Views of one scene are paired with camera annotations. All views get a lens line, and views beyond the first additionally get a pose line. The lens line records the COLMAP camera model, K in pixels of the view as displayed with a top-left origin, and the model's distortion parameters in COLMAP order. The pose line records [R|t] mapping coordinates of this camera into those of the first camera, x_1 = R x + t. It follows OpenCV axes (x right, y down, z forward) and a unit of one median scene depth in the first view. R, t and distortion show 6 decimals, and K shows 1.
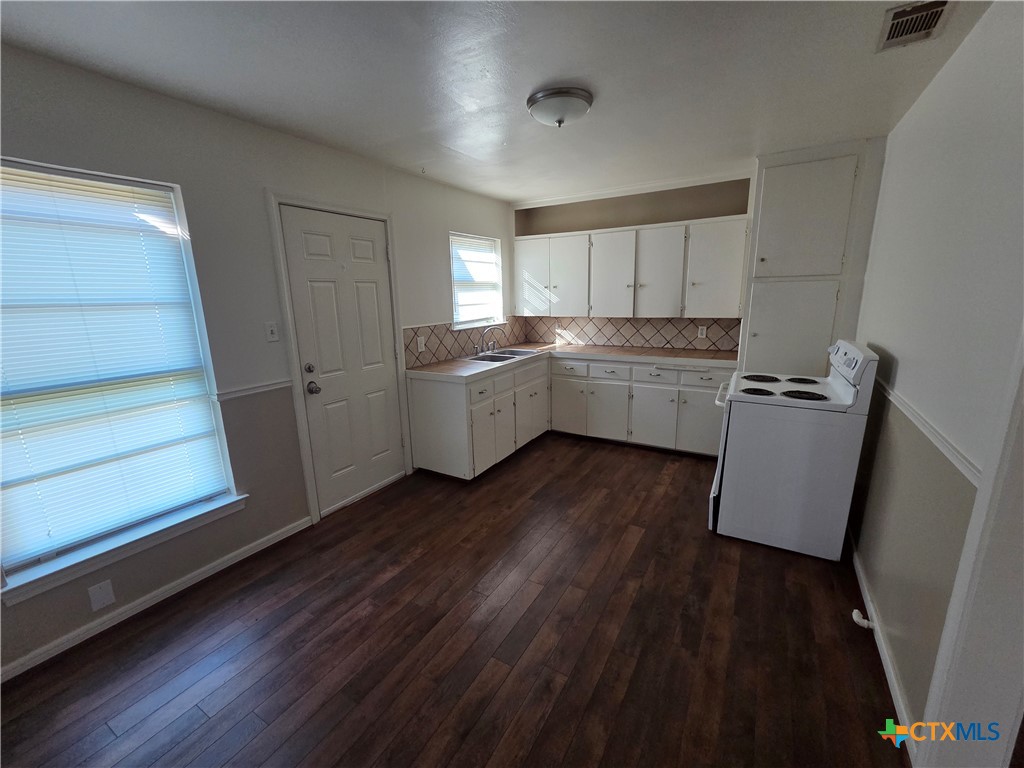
lens RADIAL K [[424.6, 0, 514.1], [0, 424.6, 388.6], [0, 0, 1]] dist [0.002194, -0.000029]
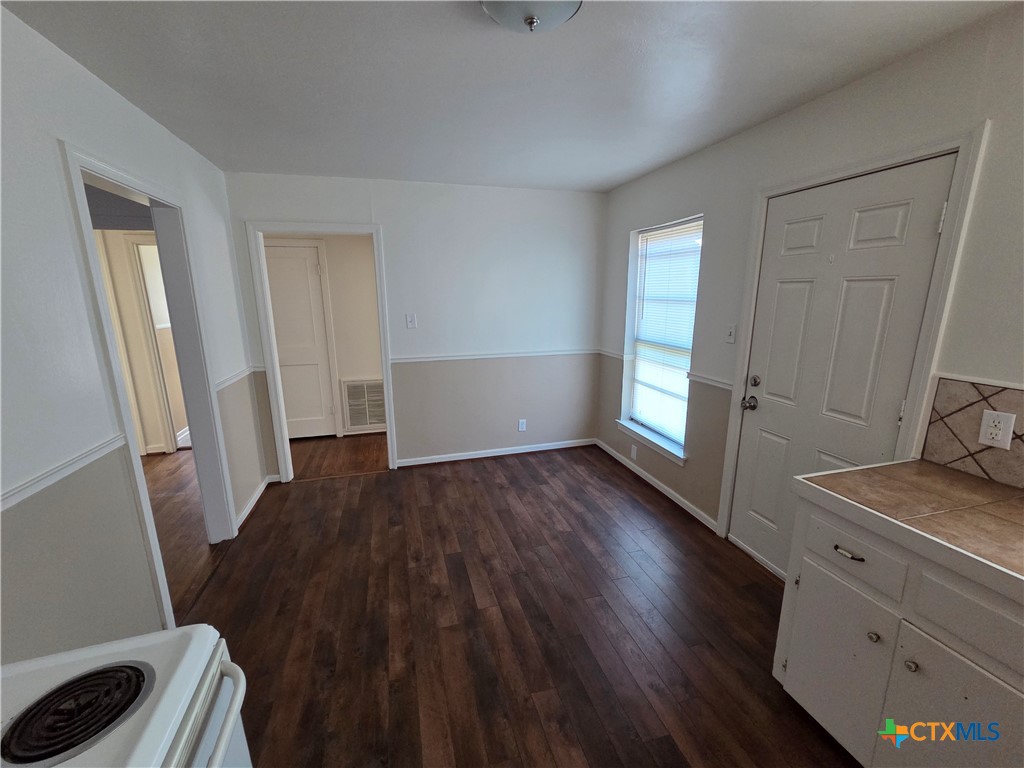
lens RADIAL K [[424.6, 0, 514.1], [0, 424.6, 388.6], [0, 0, 1]] dist [0.002194, -0.000029]
pose [[-0.683203, 0.184839, -0.706447, 0.577841], [-0.144535, 0.914065, 0.378940, -0.351109], [0.715782, 0.360999, -0.597776, 1.391528]]
